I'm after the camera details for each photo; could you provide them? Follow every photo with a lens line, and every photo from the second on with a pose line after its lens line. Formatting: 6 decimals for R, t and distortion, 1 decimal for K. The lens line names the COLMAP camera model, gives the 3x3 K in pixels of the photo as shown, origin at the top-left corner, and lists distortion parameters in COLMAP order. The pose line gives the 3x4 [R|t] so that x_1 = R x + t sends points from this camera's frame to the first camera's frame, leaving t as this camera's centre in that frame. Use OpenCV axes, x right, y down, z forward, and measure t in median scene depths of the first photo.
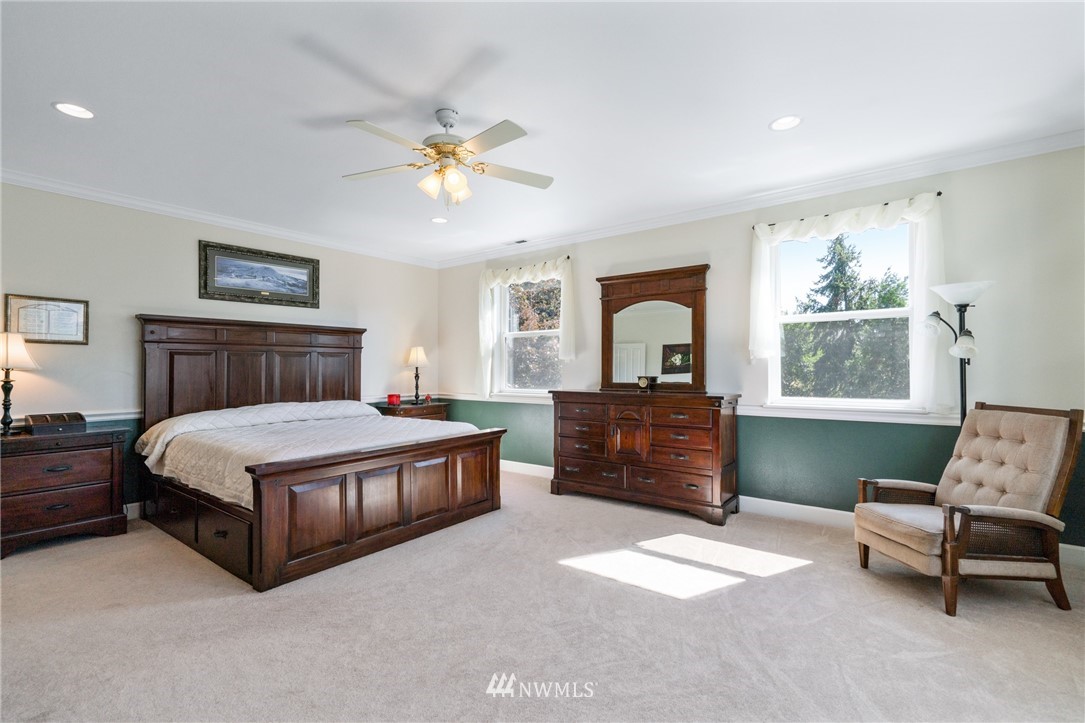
lens RADIAL K [[508.1, 0, 542.5], [0, 508.1, 361.5], [0, 0, 1]] dist [0.000325, -0.000026]
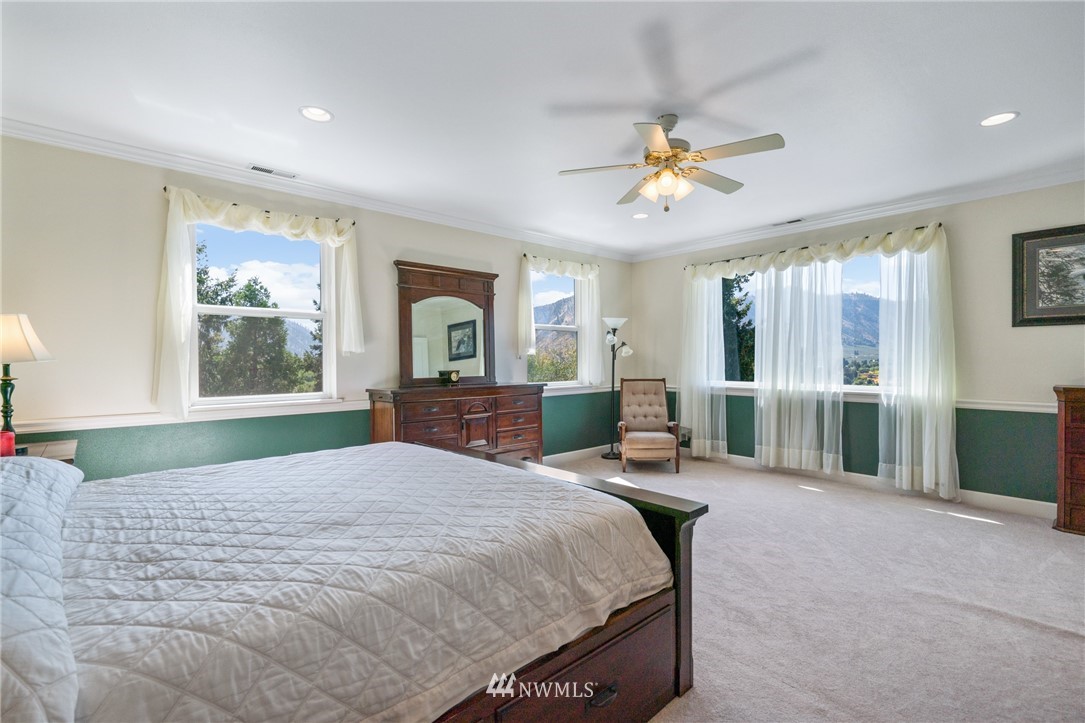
lens RADIAL K [[508.1, 0, 542.5], [0, 508.1, 361.5], [0, 0, 1]] dist [0.000325, -0.000026]
pose [[0.154072, -0.000628, 0.988059, -0.755682], [-0.004857, 0.999987, 0.001393, 0.008899], [-0.988048, -0.005014, 0.154067, 0.649744]]
